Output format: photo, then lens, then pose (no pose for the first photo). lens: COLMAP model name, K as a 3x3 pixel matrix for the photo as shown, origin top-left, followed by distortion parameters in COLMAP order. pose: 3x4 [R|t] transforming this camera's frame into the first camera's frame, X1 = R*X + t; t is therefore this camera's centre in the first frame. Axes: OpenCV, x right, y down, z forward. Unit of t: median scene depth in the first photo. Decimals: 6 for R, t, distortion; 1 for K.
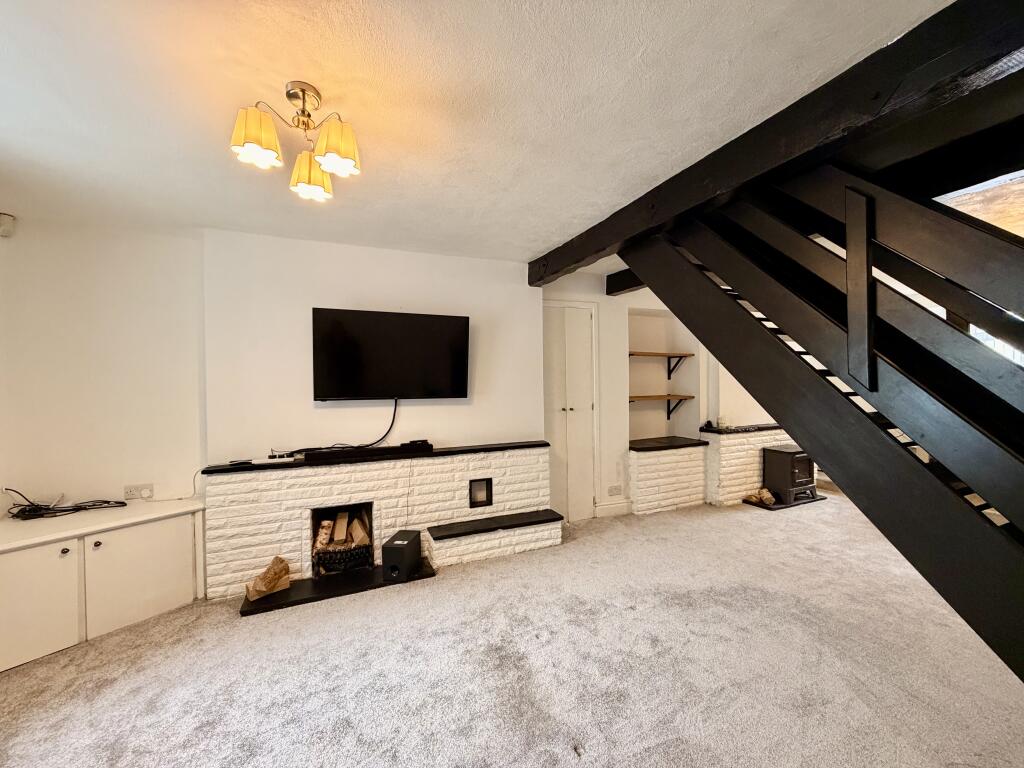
lens RADIAL K [[411.3, 0, 508.1], [0, 411.3, 386.9], [0, 0, 1]] dist [0.004283, 0.000073]
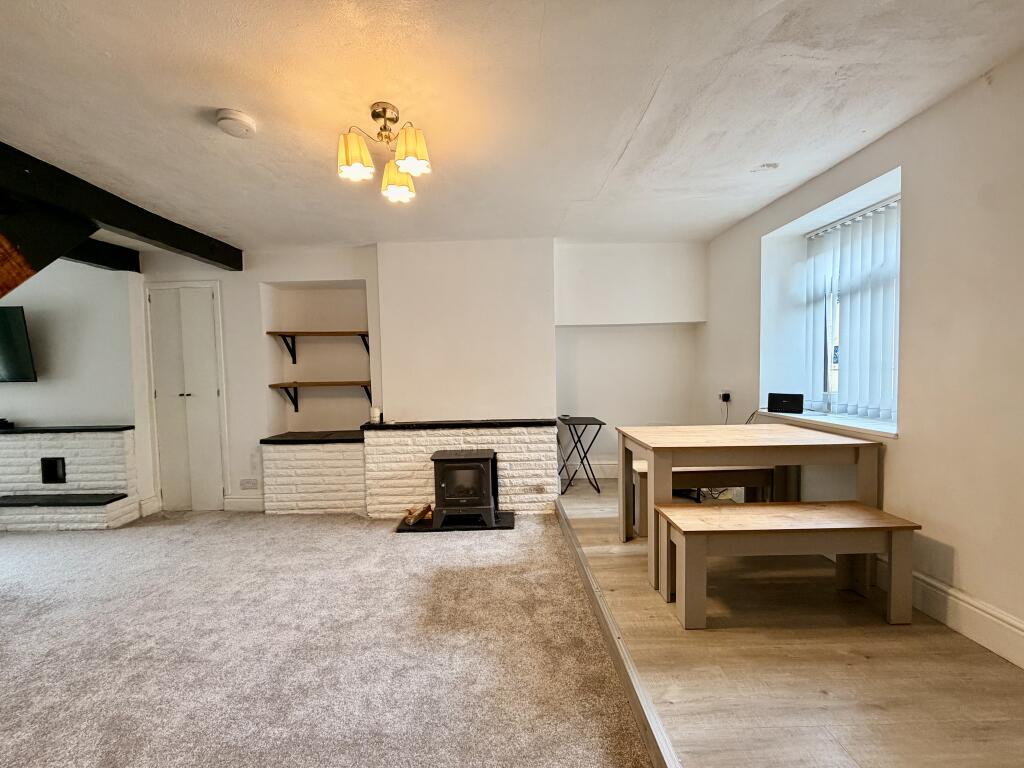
lens RADIAL K [[411.3, 0, 512.8], [0, 411.3, 382.1], [0, 0, 1]] dist [0.004283, 0.000073]
pose [[0.917128, 0.013863, -0.398352, 1.167862], [-0.001154, 0.999483, 0.032124, -0.007233], [0.398592, -0.029002, 0.916670, 0.393944]]
